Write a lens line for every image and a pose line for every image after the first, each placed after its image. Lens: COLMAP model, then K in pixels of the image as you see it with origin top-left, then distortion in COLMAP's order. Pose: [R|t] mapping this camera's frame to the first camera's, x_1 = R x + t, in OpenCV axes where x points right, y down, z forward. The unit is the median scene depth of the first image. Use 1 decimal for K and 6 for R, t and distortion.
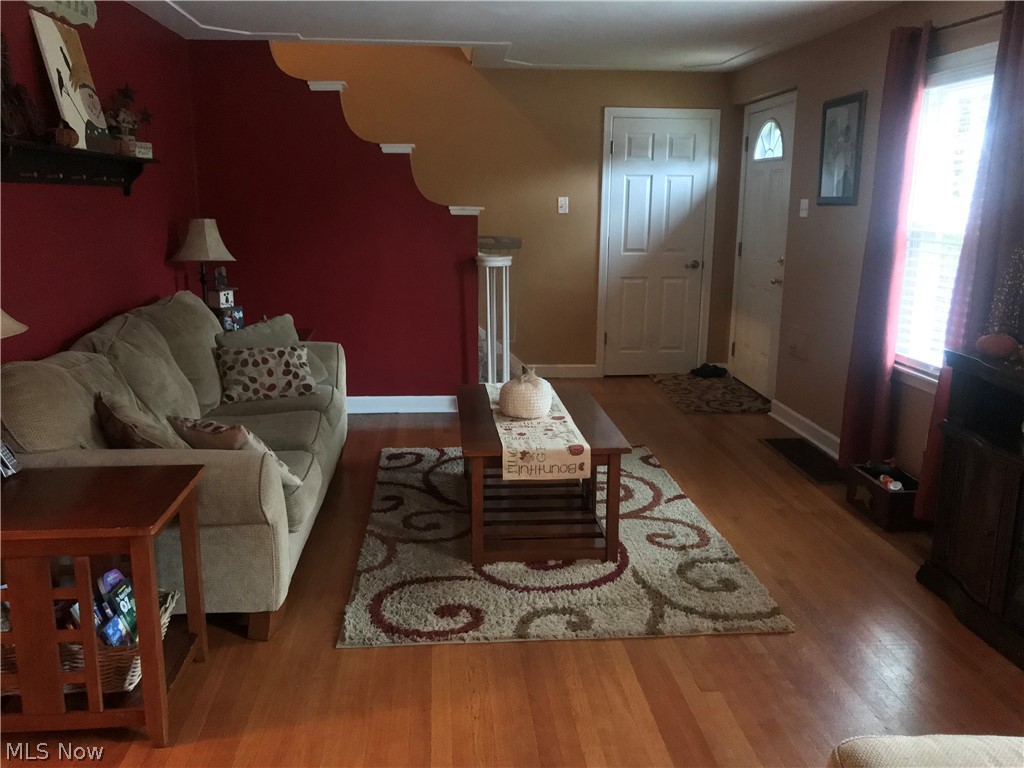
lens RADIAL K [[855.2, 0, 505.0], [0, 855.2, 385.8], [0, 0, 1]] dist [0.040157, -0.038061]
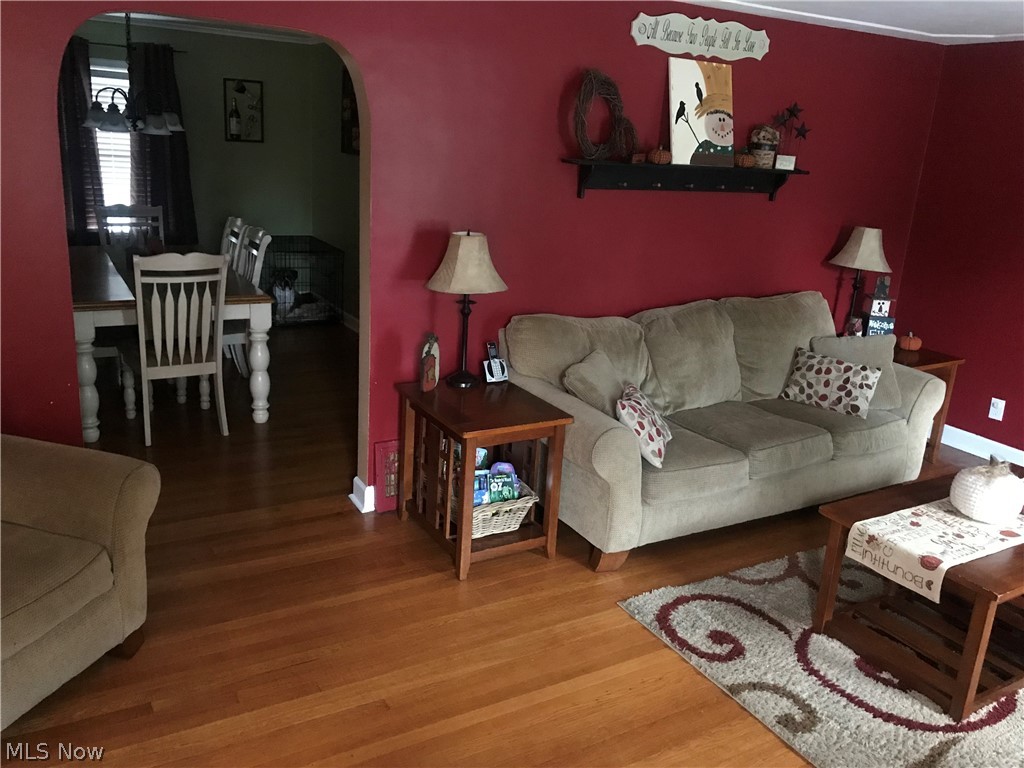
lens RADIAL K [[855.2, 0, 503.8], [0, 855.2, 380.2], [0, 0, 1]] dist [0.040157, -0.038061]
pose [[0.425582, 0.279994, -0.860513, 0.513745], [-0.255394, 0.949434, 0.182617, -0.124577], [0.868132, 0.142051, 0.475571, 0.199993]]
